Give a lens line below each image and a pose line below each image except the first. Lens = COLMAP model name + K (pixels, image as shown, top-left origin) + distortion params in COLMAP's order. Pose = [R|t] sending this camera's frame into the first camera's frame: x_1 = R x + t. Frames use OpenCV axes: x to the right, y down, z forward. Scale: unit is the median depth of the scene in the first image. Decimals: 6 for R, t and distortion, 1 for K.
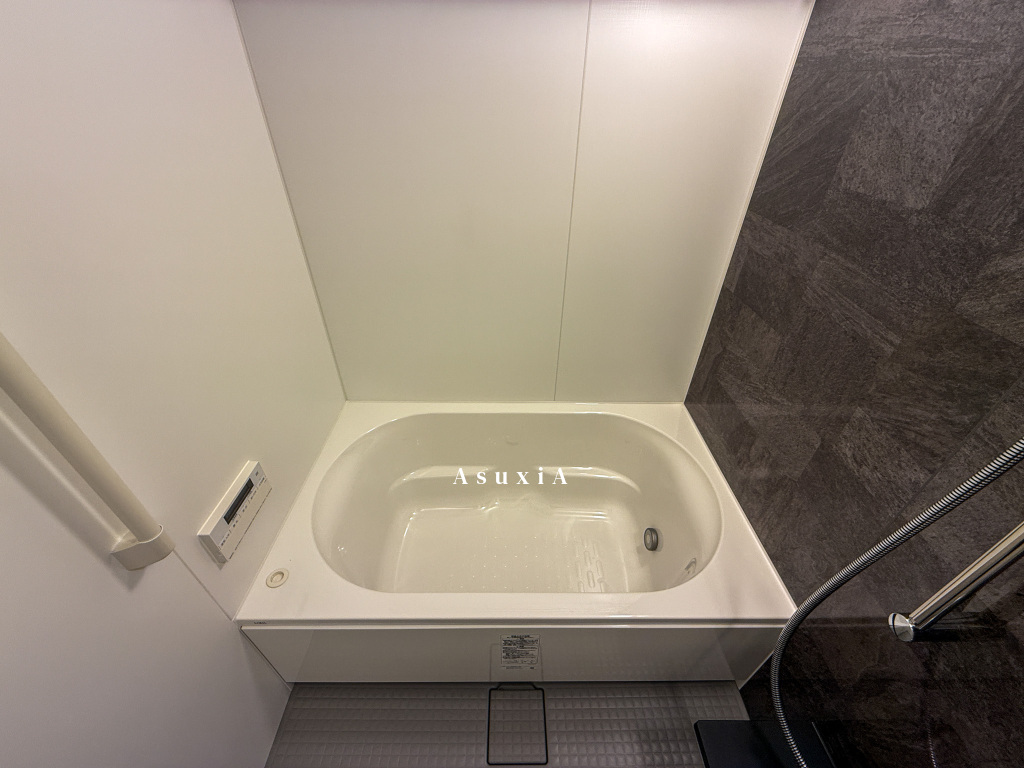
lens RADIAL K [[406.2, 0, 511.5], [0, 406.2, 384.1], [0, 0, 1]] dist [0.001186, -0.000452]
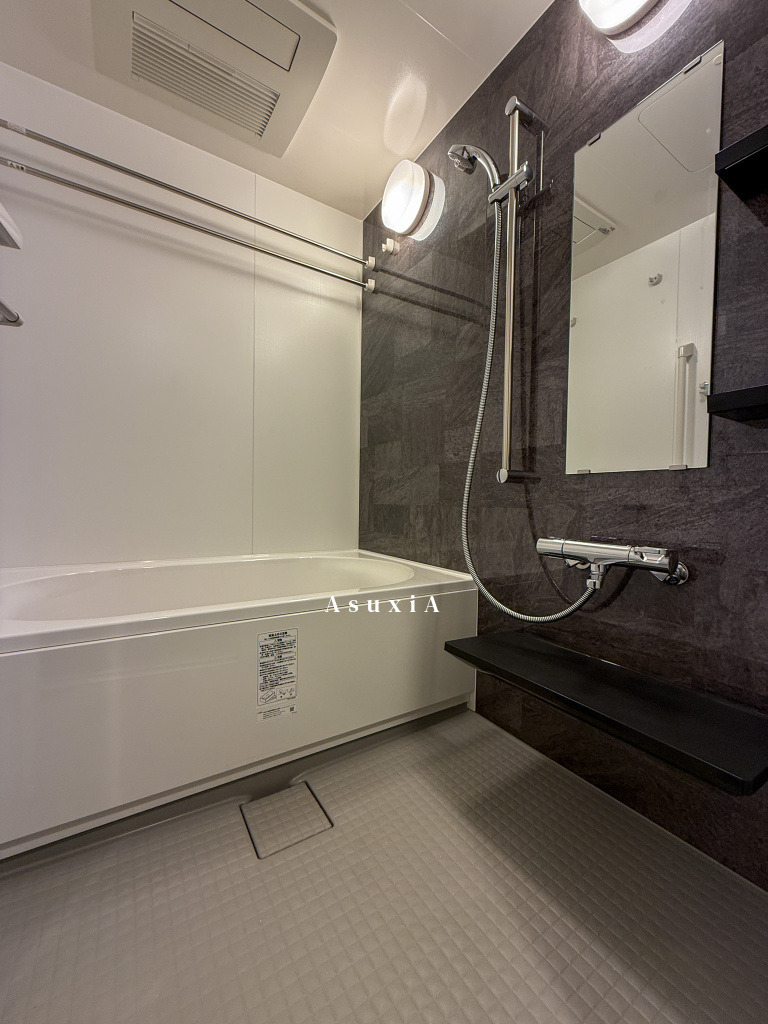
lens RADIAL K [[406.2, 0, 381.2], [0, 406.2, 512.9], [0, 0, 1]] dist [0.001186, -0.000452]
pose [[0.849811, -0.008414, 0.527020, -0.278719], [0.300506, 0.829187, -0.471323, 0.912007], [-0.433032, 0.558909, 0.707181, 0.040016]]
